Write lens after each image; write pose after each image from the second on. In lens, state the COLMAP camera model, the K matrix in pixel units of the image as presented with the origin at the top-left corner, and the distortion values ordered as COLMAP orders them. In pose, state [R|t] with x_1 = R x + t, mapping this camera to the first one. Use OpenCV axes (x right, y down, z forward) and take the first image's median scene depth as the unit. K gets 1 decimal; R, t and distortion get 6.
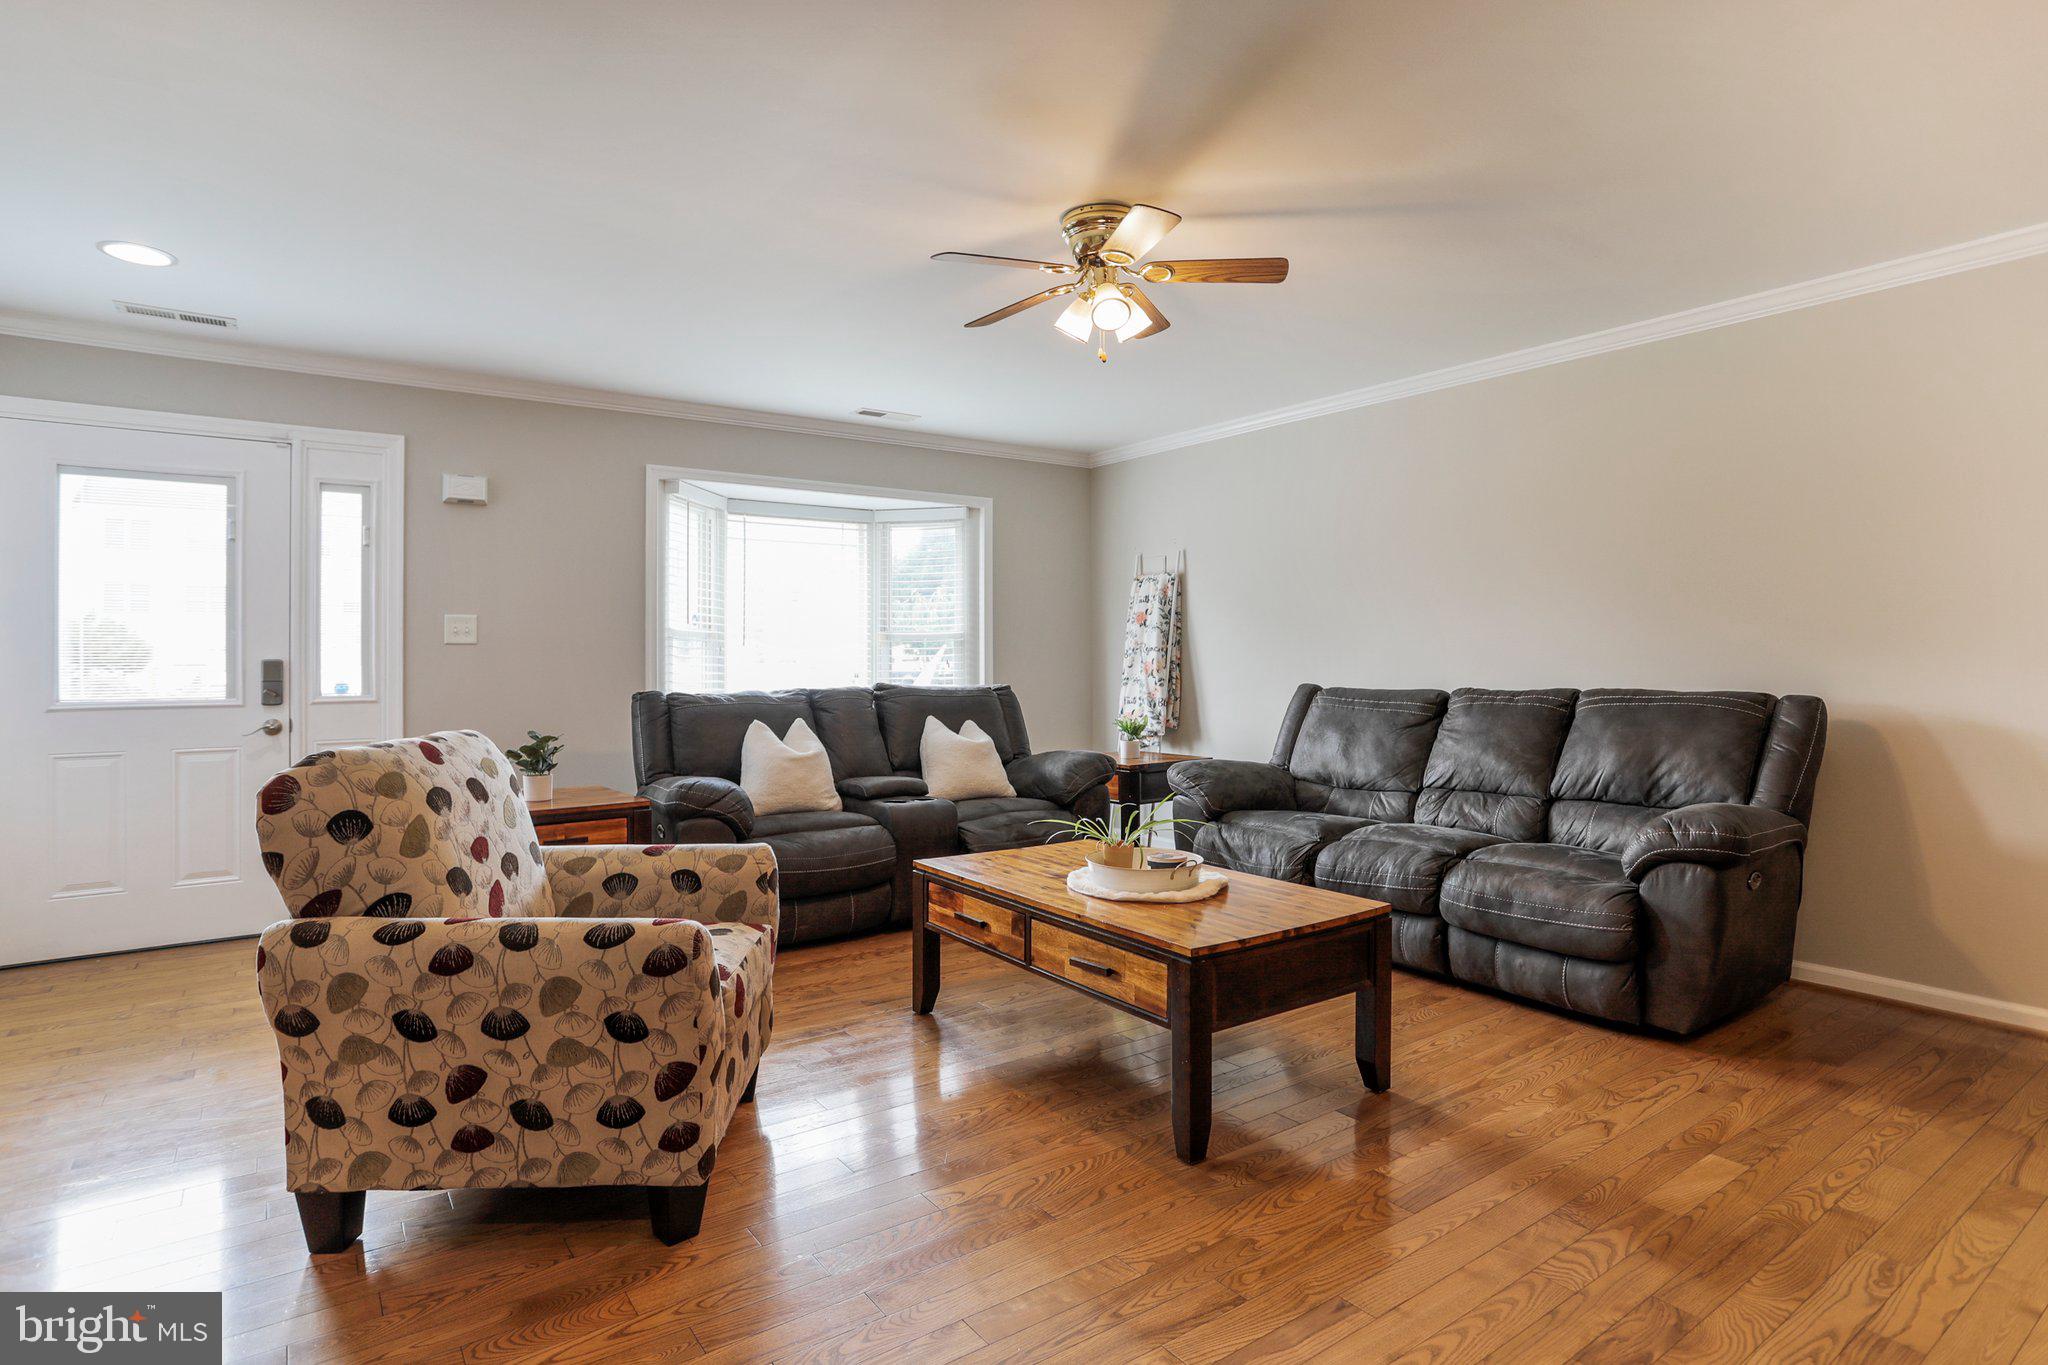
lens RADIAL K [[1073.3, 0, 1026.6], [0, 1073.3, 667.3], [0, 0, 1]] dist [-0.008034, -0.000720]
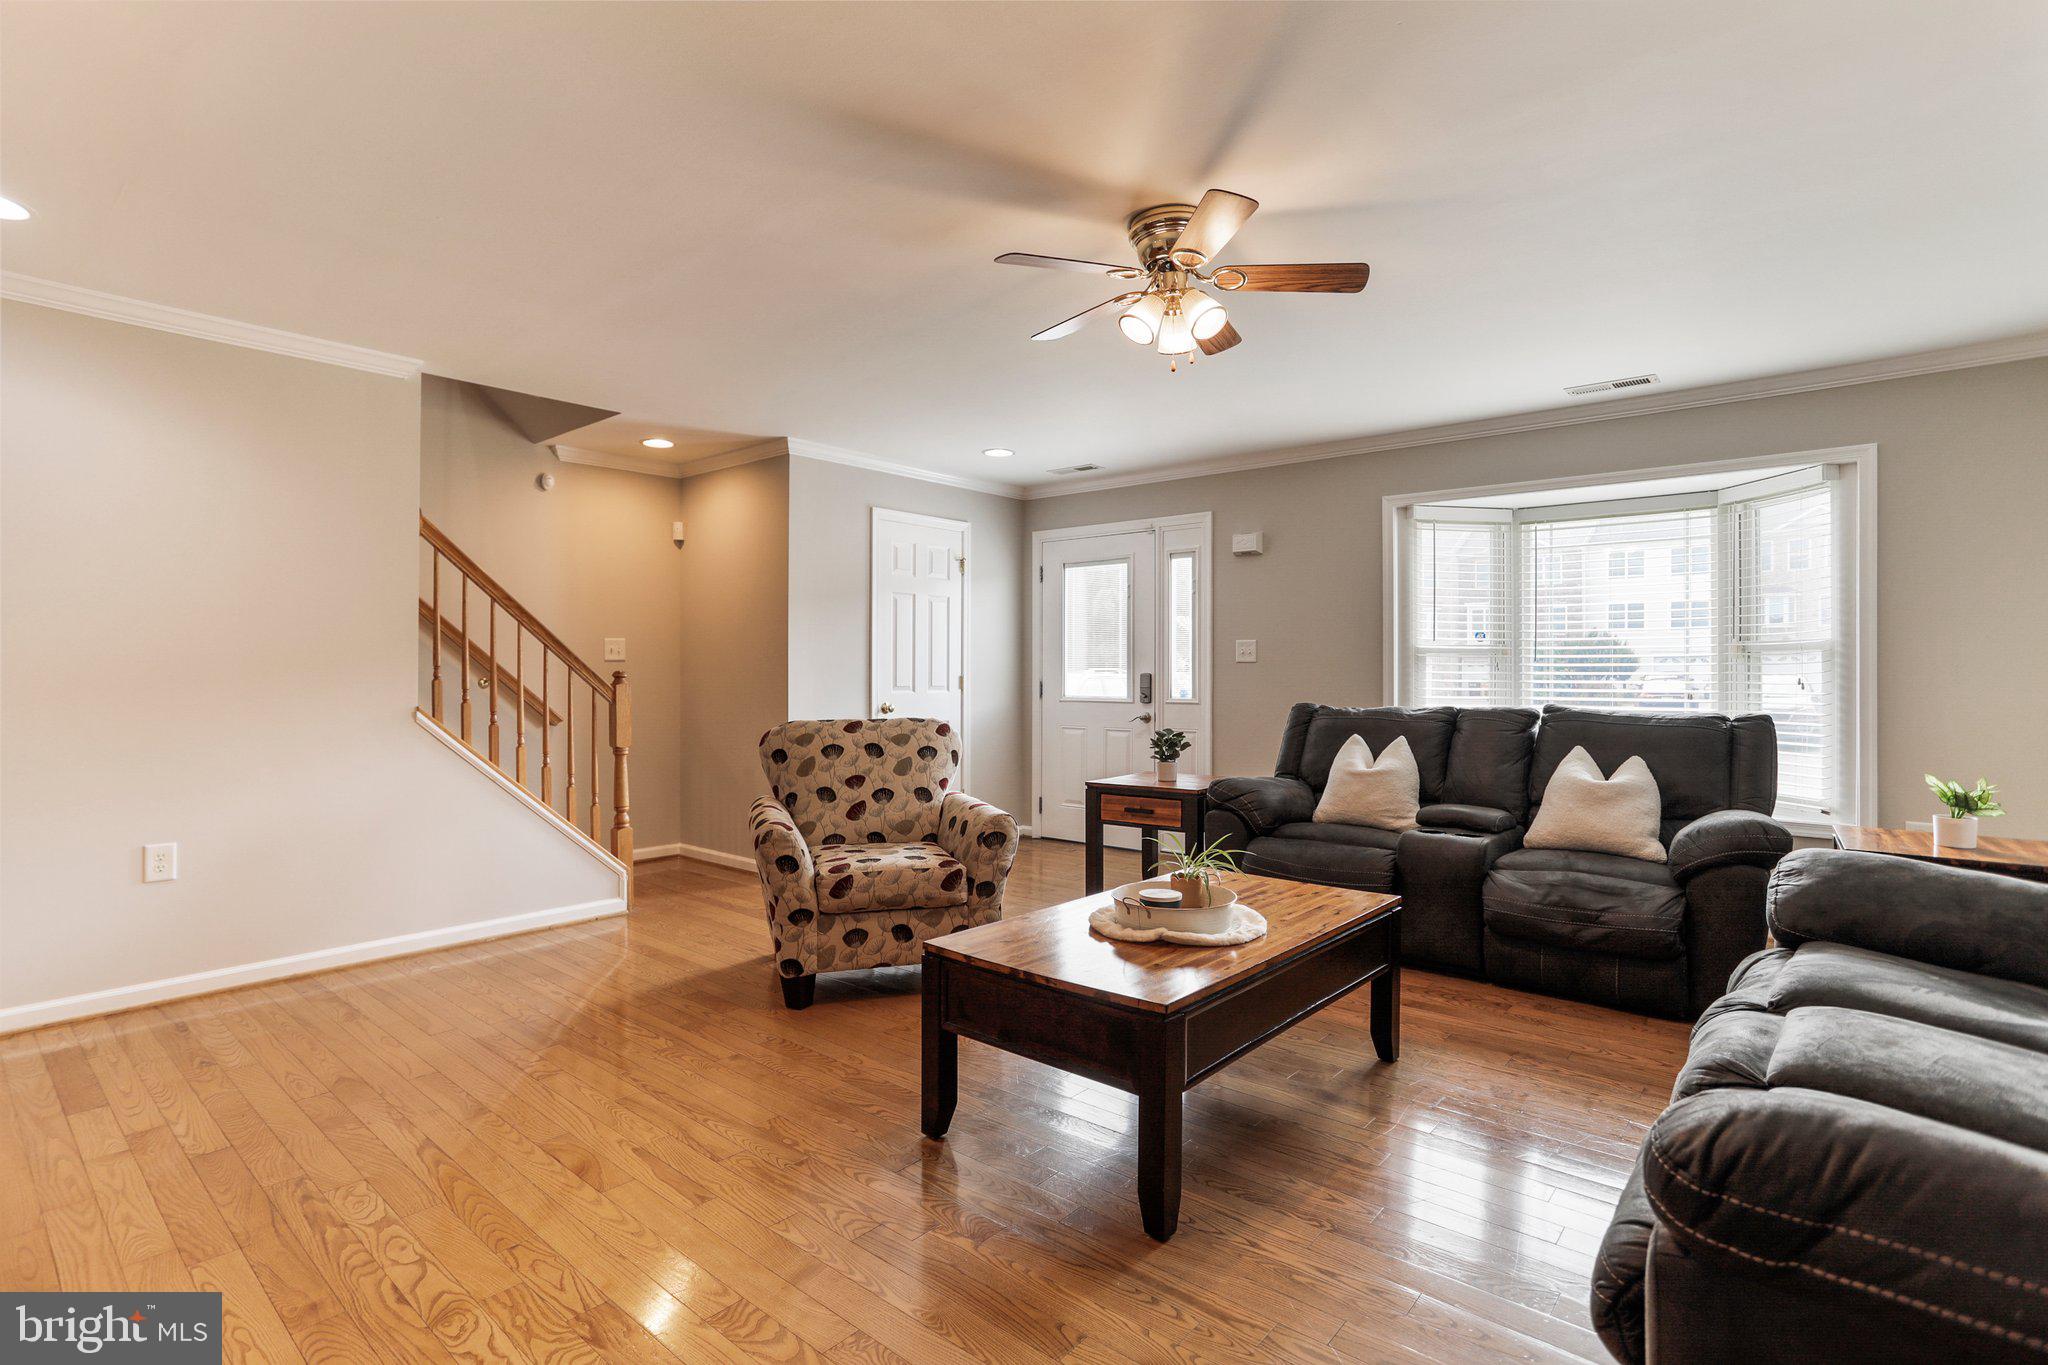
lens RADIAL K [[1004.5, 0, 1021.0], [0, 1004.5, 676.9], [0, 0, 1]] dist [-0.050290, 0.024981]
pose [[0.254836, 0.008617, -0.966946, 0.613482], [-0.011503, 0.999917, 0.005879, -0.008143], [0.966916, 0.009625, 0.254914, 0.442523]]
